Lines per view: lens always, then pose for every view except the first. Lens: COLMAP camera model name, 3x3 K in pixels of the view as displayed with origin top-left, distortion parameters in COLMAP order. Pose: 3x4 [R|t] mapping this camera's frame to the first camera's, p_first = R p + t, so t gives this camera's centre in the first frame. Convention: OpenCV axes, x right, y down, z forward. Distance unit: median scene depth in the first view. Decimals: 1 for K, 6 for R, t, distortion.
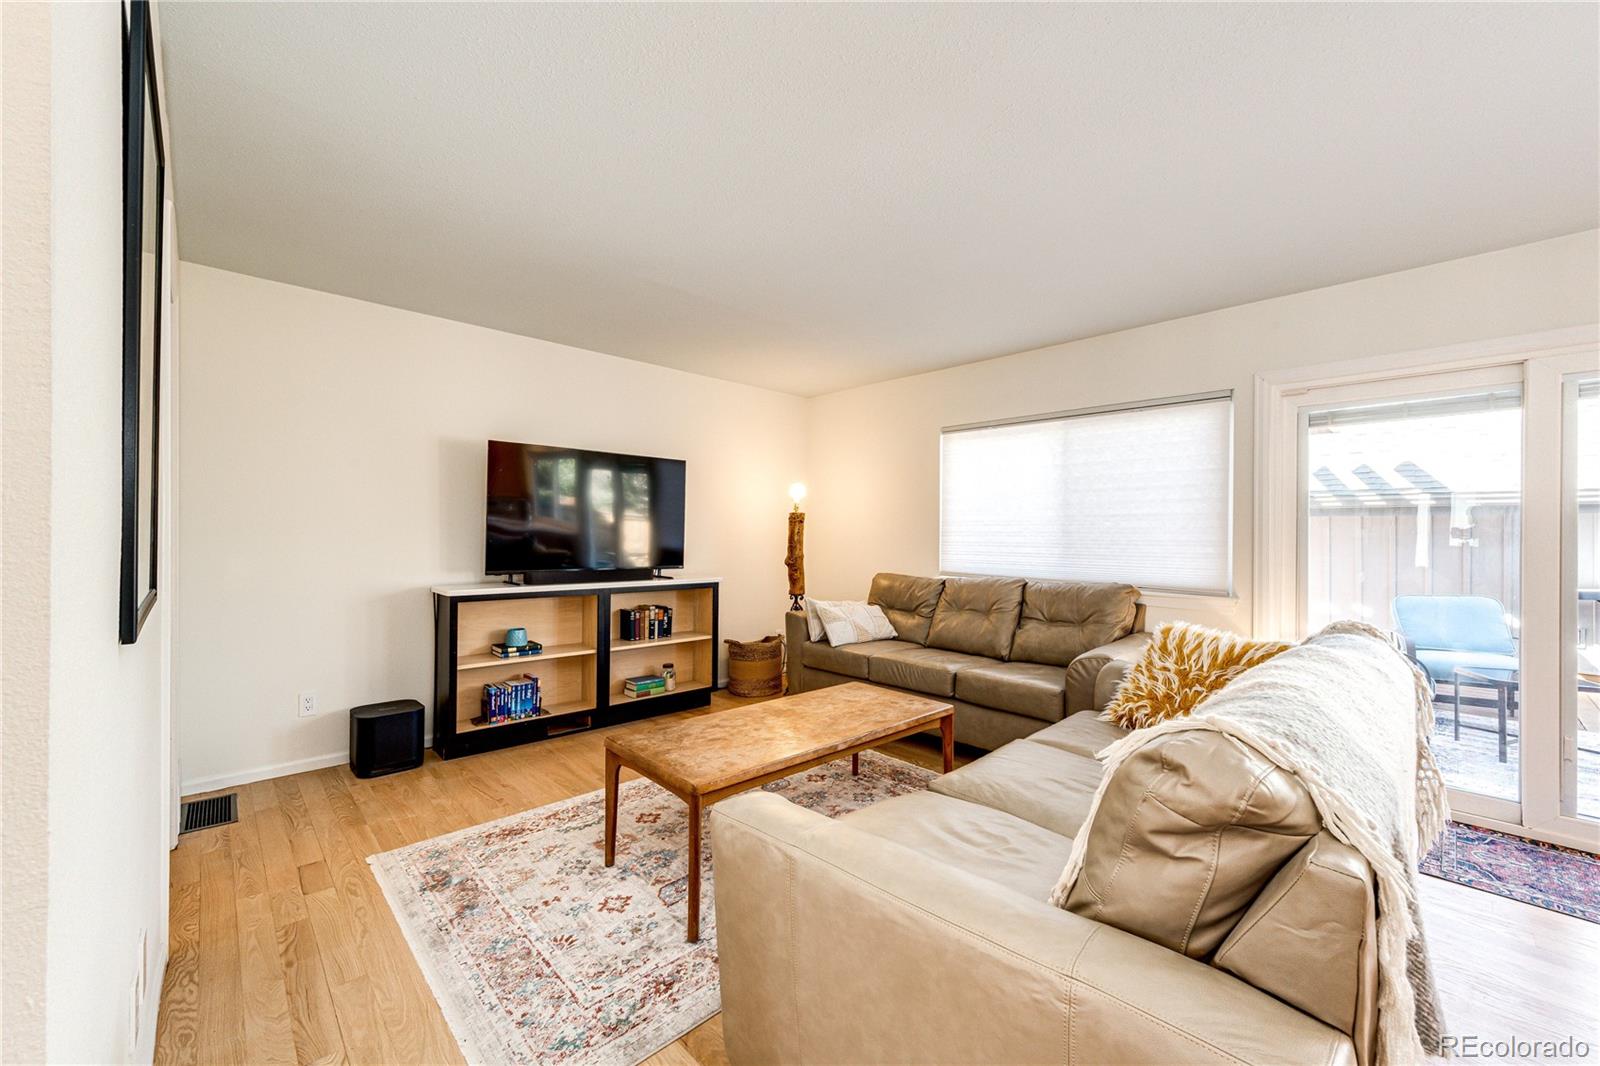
lens RADIAL K [[636.4, 0, 800.0], [0, 636.4, 533.0], [0, 0, 1]] dist [-0.000274, -0.000135]
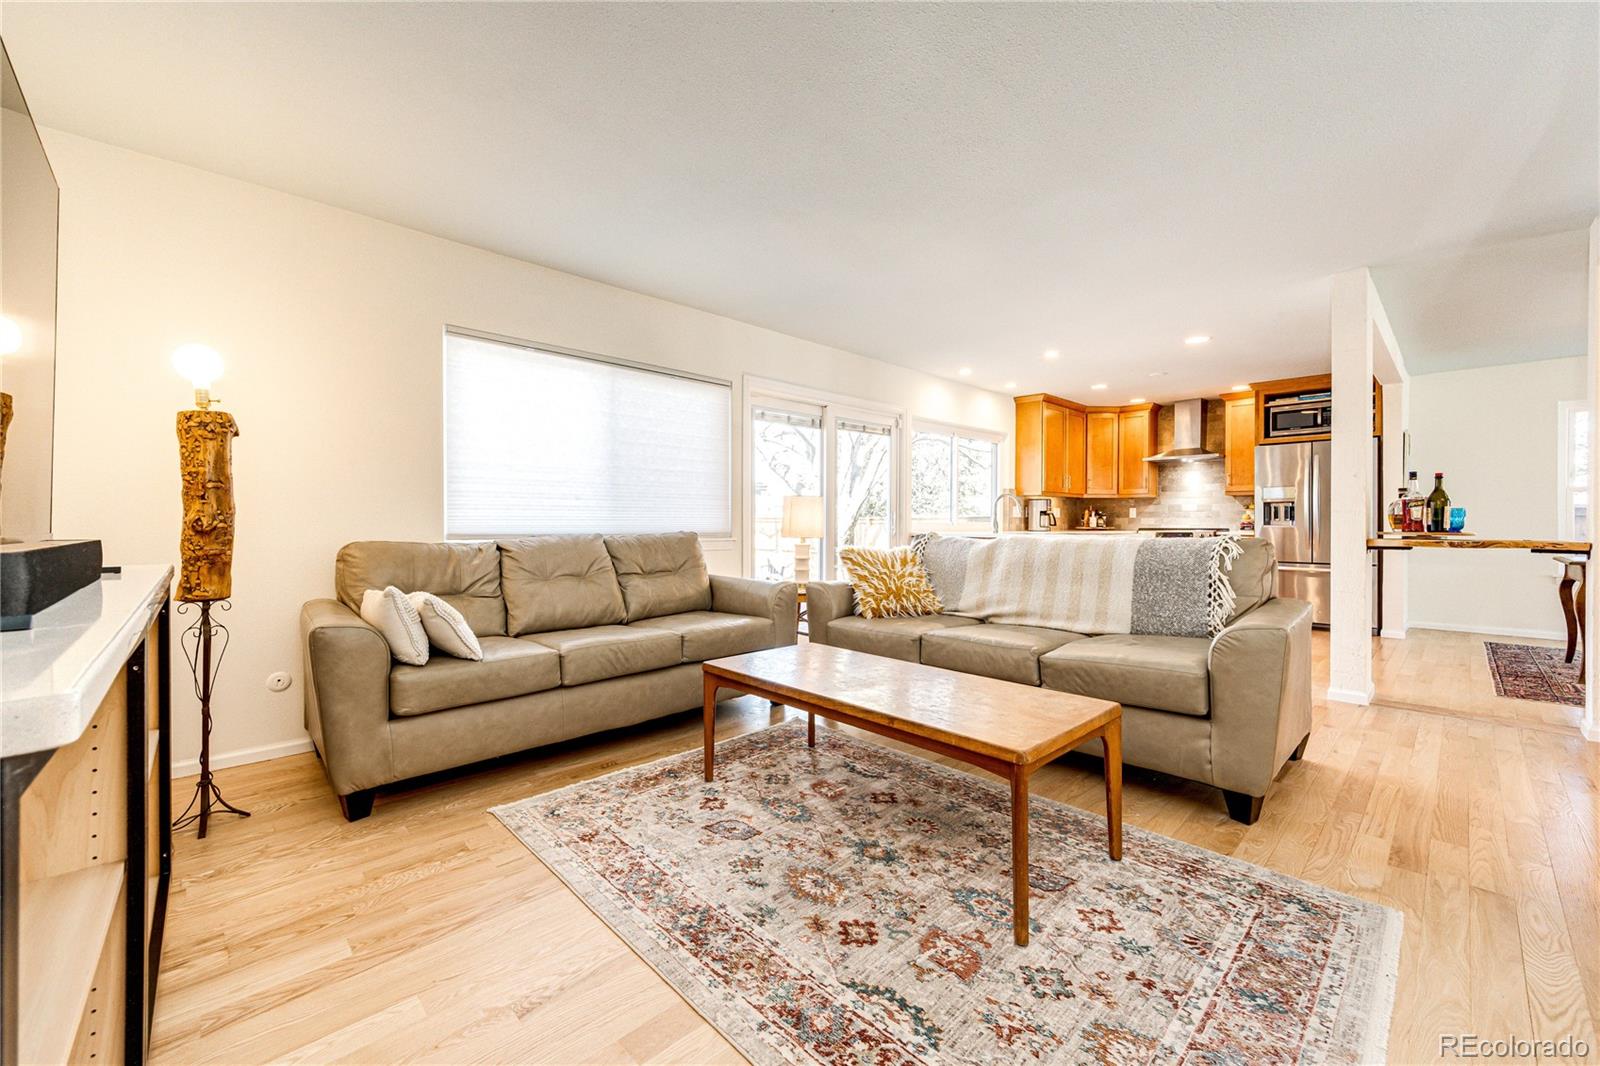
lens RADIAL K [[626.4, 0, 829.0], [0, 626.4, 530.6], [0, 0, 1]] dist [0.000509, 0.000154]
pose [[-0.025400, -0.020976, 0.999457, -0.680271], [-0.001320, 0.999780, 0.020949, 0.061249], [-0.999676, -0.000788, -0.025422, 0.887849]]
